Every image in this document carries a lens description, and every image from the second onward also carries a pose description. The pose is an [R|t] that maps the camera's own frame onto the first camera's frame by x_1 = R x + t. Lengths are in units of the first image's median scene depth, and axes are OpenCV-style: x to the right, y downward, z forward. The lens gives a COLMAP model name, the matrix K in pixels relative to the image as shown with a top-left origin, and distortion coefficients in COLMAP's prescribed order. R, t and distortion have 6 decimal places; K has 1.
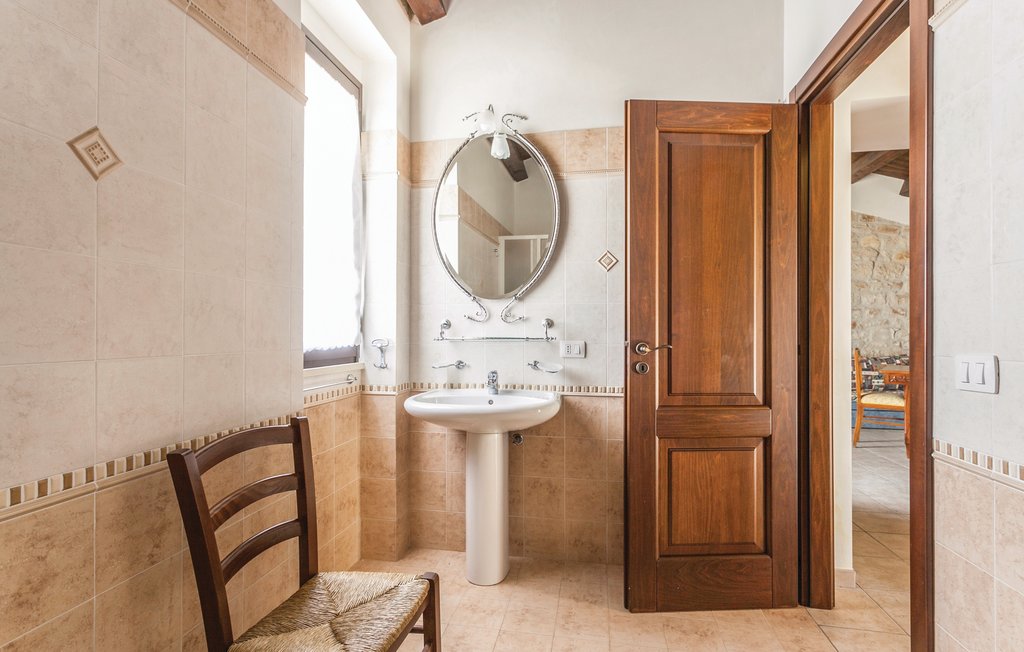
lens RADIAL K [[483.1, 0, 514.4], [0, 483.1, 326.4], [0, 0, 1]] dist [0.001952, -0.000144]
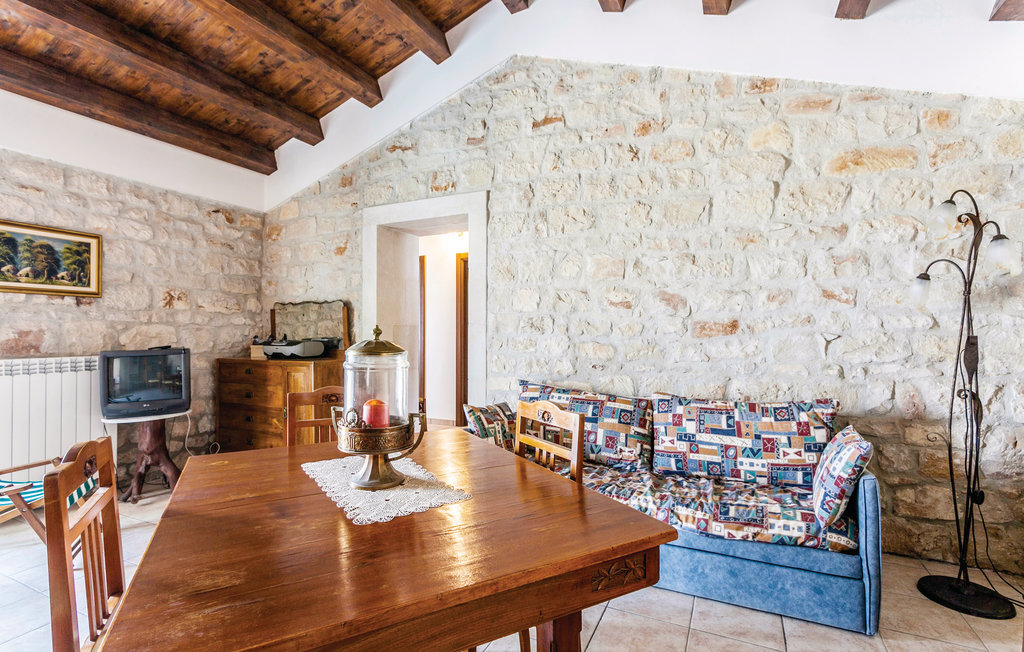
lens RADIAL K [[483.1, 0, 510.2], [0, 483.1, 325.5], [0, 0, 1]] dist [0.001952, -0.000144]
pose [[0.971420, -0.003411, -0.237344, 0.613793], [0.003064, 0.999994, -0.001832, -0.003419], [0.237348, 0.001052, 0.971424, 0.517137]]
